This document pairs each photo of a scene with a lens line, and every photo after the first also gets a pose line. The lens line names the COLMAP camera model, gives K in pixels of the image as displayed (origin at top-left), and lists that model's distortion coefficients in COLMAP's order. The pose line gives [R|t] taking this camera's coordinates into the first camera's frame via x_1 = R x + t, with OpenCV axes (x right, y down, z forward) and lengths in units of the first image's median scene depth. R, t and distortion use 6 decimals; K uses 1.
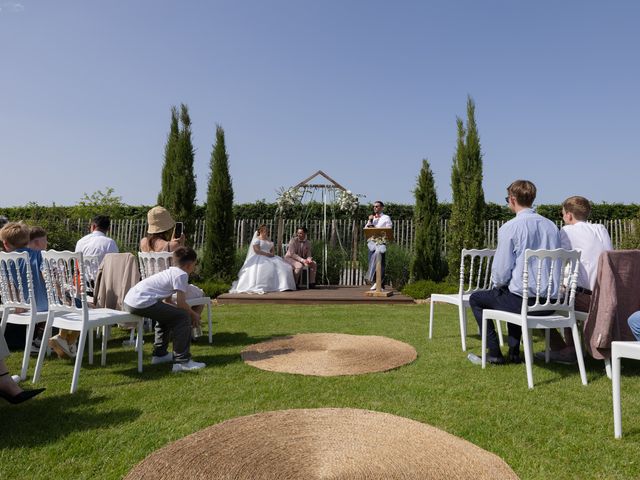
lens RADIAL K [[426.5, 0, 329.1], [0, 426.5, 236.6], [0, 0, 1]] dist [-0.006122, 0.000183]
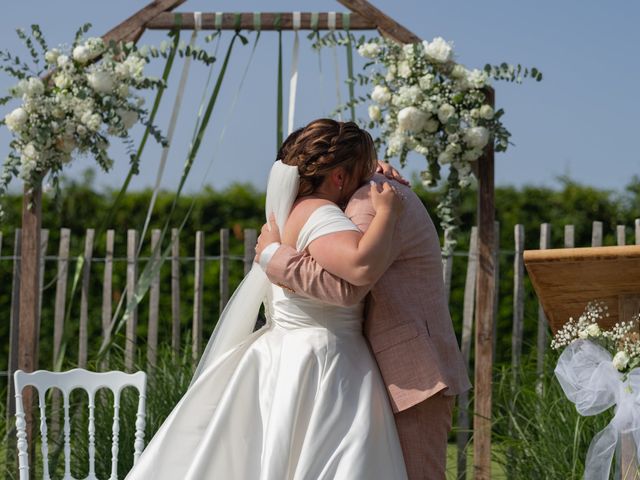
lens RADIAL K [[1695.2, 0, 320.0], [0, 1695.2, 240.0], [0, 0, 1]] dist [-0.035691, -0.037259]
pose [[0.998532, -0.019360, -0.050588, 0.040686], [0.016422, 0.998190, -0.057860, 0.007090], [0.051616, 0.056944, 0.997042, 0.431145]]
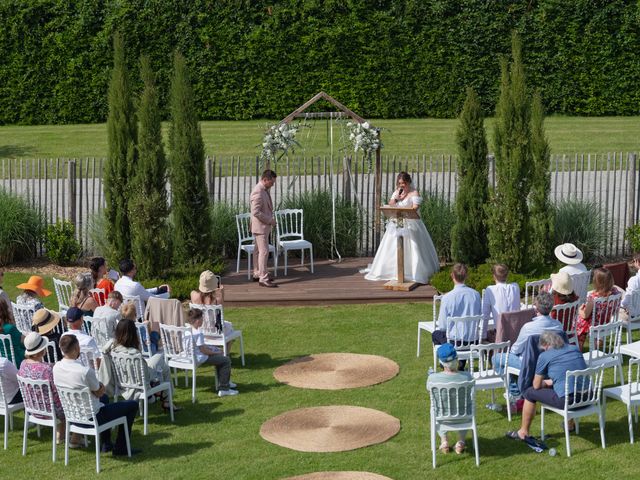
lens RADIAL K [[1534.0, 0, 320.0], [0, 1534.0, 240.0], [0, 0, 1]] dist [-0.156172, -0.249915]
pose [[0.999010, -0.031566, -0.031332, 0.054581], [0.038081, 0.971031, 0.235898, -0.626754], [0.022978, -0.236858, 0.971273, -1.770891]]
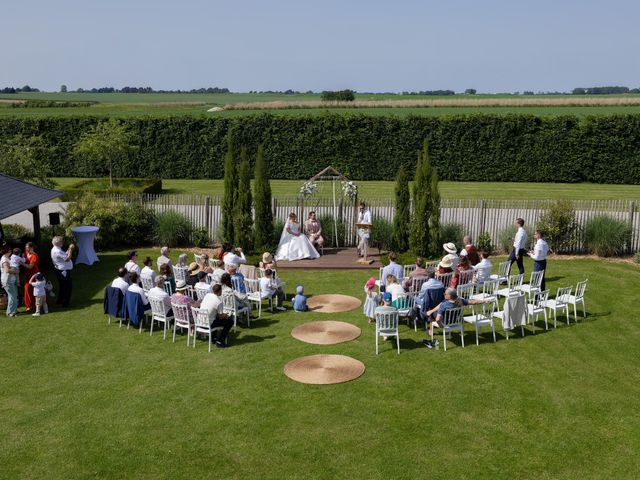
lens RADIAL K [[722.4, 0, 320.0], [0, 722.4, 240.0], [0, 0, 1]] dist [0.014111, 0.000567]
pose [[0.998723, -0.005975, -0.050162, 0.079394], [0.017784, 0.970995, 0.238436, -0.605325], [0.047283, -0.239023, 0.969862, -1.672364]]
